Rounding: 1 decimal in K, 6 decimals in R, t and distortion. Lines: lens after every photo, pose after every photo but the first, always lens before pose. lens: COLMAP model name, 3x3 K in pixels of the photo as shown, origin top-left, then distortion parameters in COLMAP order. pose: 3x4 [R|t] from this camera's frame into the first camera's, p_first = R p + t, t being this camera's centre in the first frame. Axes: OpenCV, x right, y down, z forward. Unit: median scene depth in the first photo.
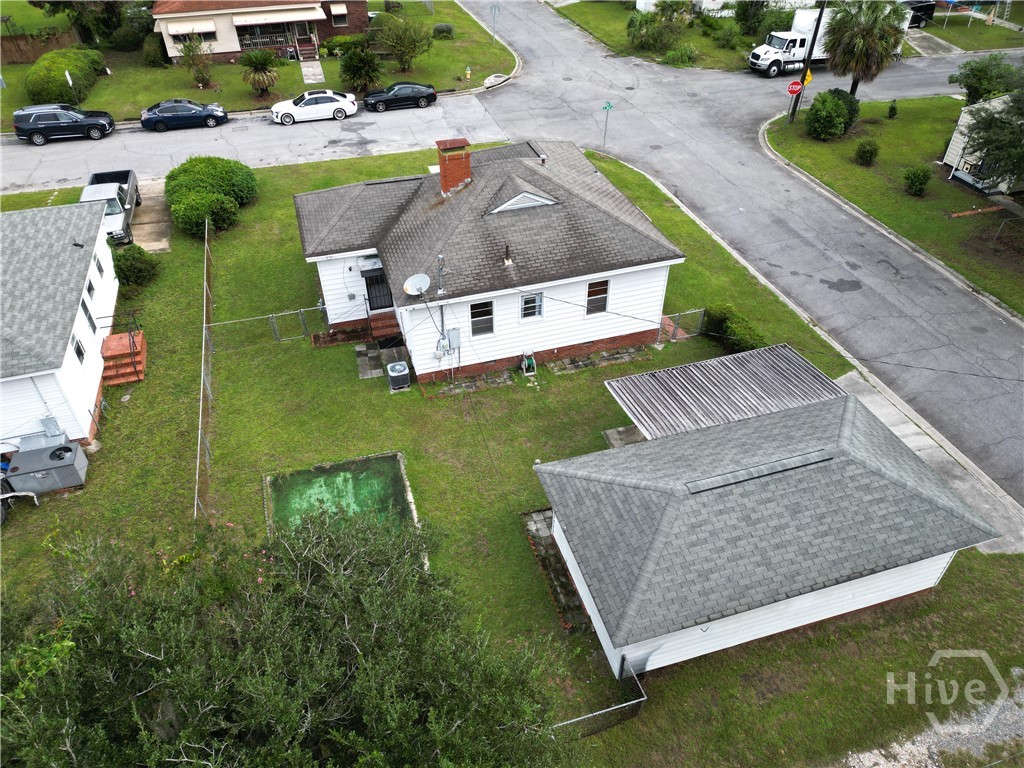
lens RADIAL K [[718.5, 0, 509.6], [0, 718.5, 385.5], [0, 0, 1]] dist [0.048297, -0.027194]
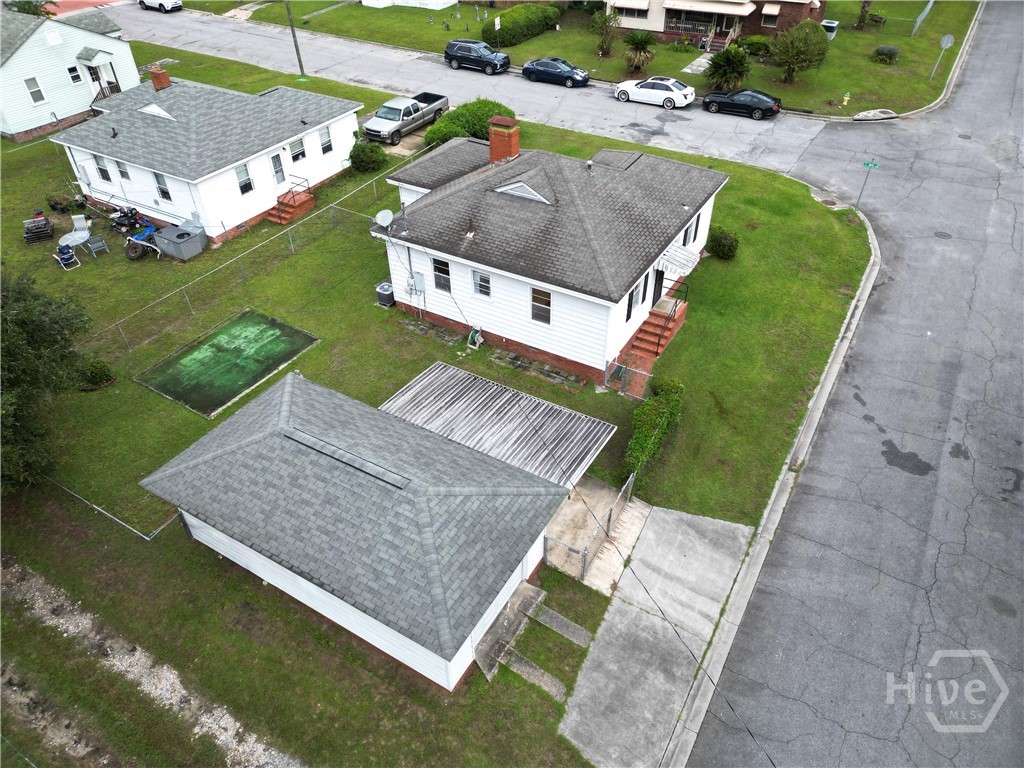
lens RADIAL K [[718.5, 0, 507.1], [0, 718.5, 384.6], [0, 0, 1]] dist [0.048297, -0.027194]
pose [[0.664433, 0.469652, -0.581339, 0.604952], [-0.465183, 0.868710, 0.170140, -0.147336], [0.584922, 0.157382, 0.795674, 0.170062]]
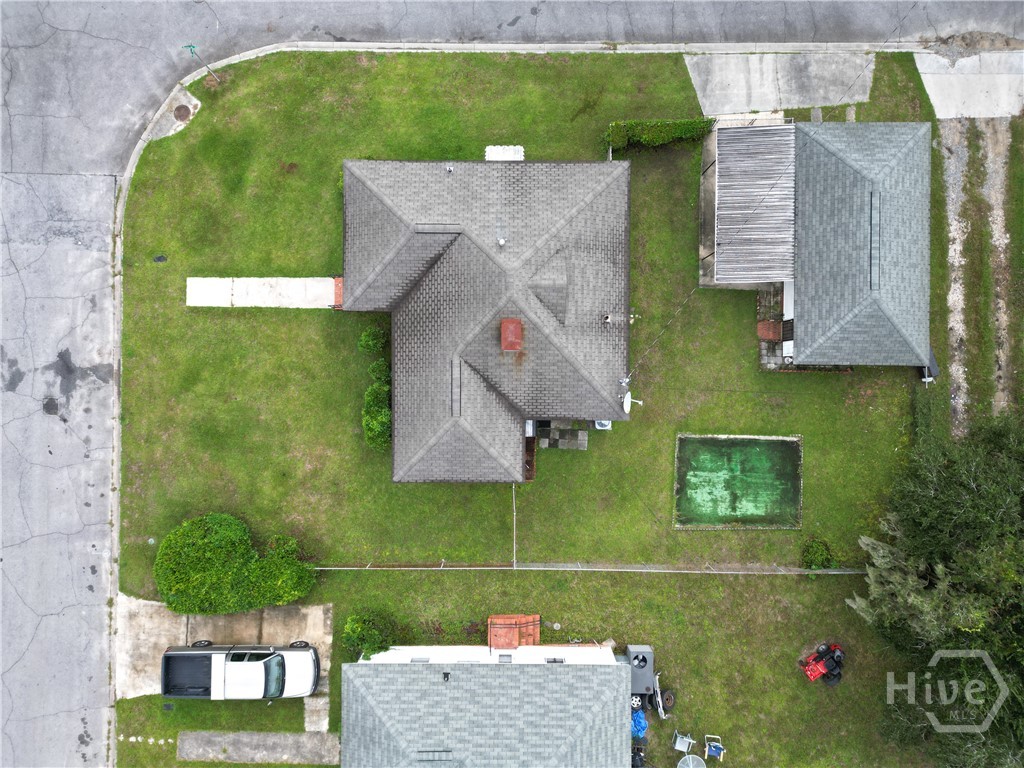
lens RADIAL K [[718.5, 0, 510.2], [0, 718.5, 386.5], [0, 0, 1]] dist [0.048297, -0.027194]
pose [[0.300176, -0.953845, 0.008584, -0.130151], [0.606234, 0.197714, 0.770318, -0.902626], [-0.736461, -0.226027, 0.637602, 0.280200]]
